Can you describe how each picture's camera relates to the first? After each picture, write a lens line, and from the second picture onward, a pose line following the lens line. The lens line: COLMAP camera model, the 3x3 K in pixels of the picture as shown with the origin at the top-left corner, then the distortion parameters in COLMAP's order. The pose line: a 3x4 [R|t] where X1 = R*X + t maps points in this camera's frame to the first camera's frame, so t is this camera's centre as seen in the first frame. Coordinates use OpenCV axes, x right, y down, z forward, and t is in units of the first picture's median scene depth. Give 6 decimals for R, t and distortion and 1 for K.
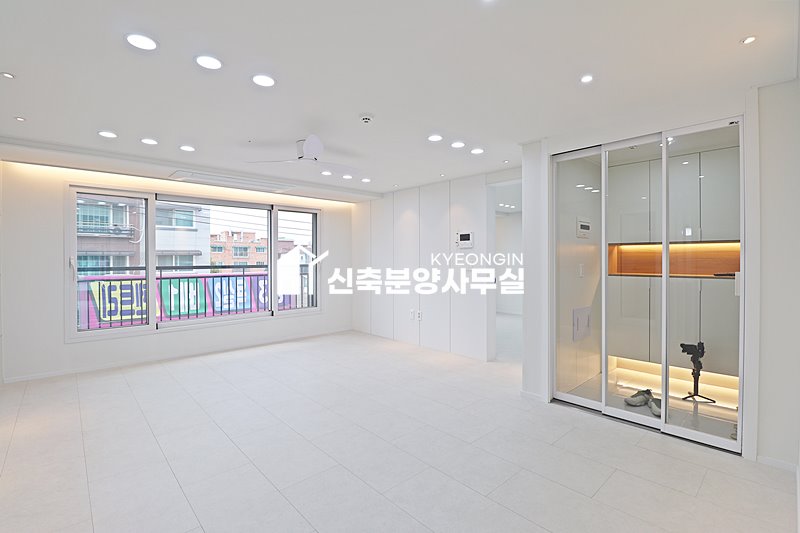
lens RADIAL K [[372.2, 0, 403.7], [0, 372.2, 260.7], [0, 0, 1]] dist [0.003610, -0.015370]
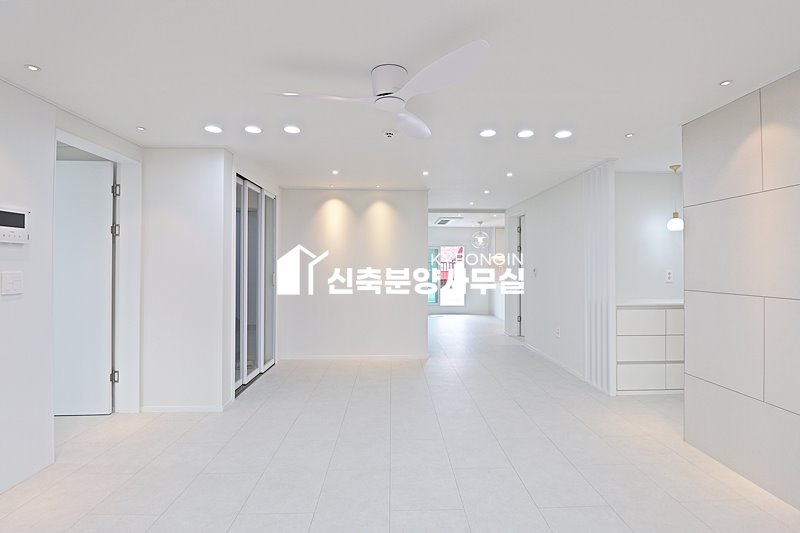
lens RADIAL K [[372.2, 0, 403.7], [0, 372.2, 260.7], [0, 0, 1]] dist [0.003610, -0.015370]
pose [[-0.756396, 0.008803, 0.654054, -0.405806], [0.004699, 0.999957, -0.008024, -0.006680], [-0.654097, -0.002996, -0.756405, 0.882383]]
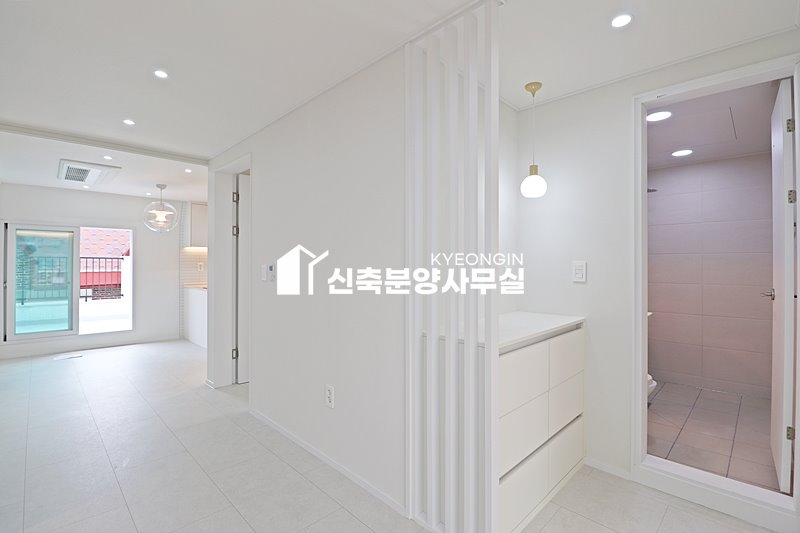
lens RADIAL K [[372.2, 0, 403.7], [0, 372.2, 260.7], [0, 0, 1]] dist [0.003610, -0.015370]
pose [[-0.999144, 0.002745, -0.041276, -0.175346], [0.002757, 0.999996, -0.000240, 0.002829], [0.041275, -0.000354, -0.999148, 0.411001]]
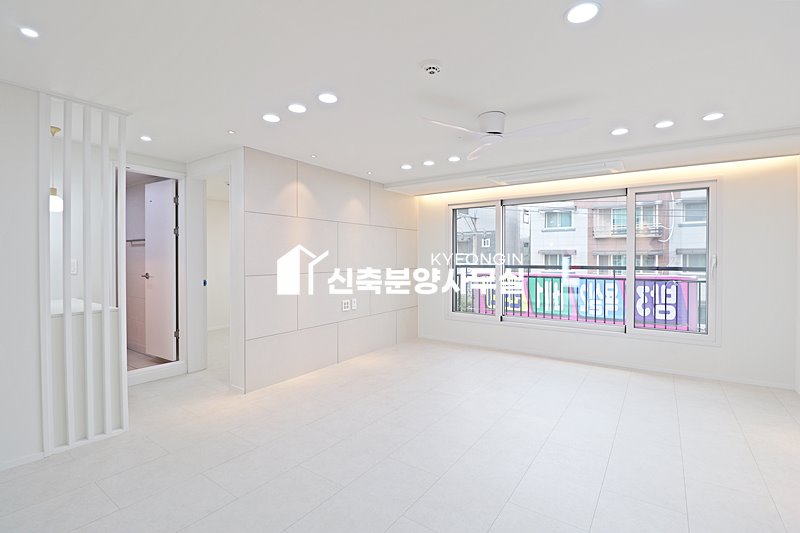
lens RADIAL K [[372.2, 0, 403.7], [0, 372.2, 260.7], [0, 0, 1]] dist [0.003610, -0.015370]
pose [[0.215471, 0.010523, -0.976454, 0.306687], [-0.008375, 0.999925, 0.008928, -0.004405], [0.976474, 0.006254, 0.215543, 0.394539]]
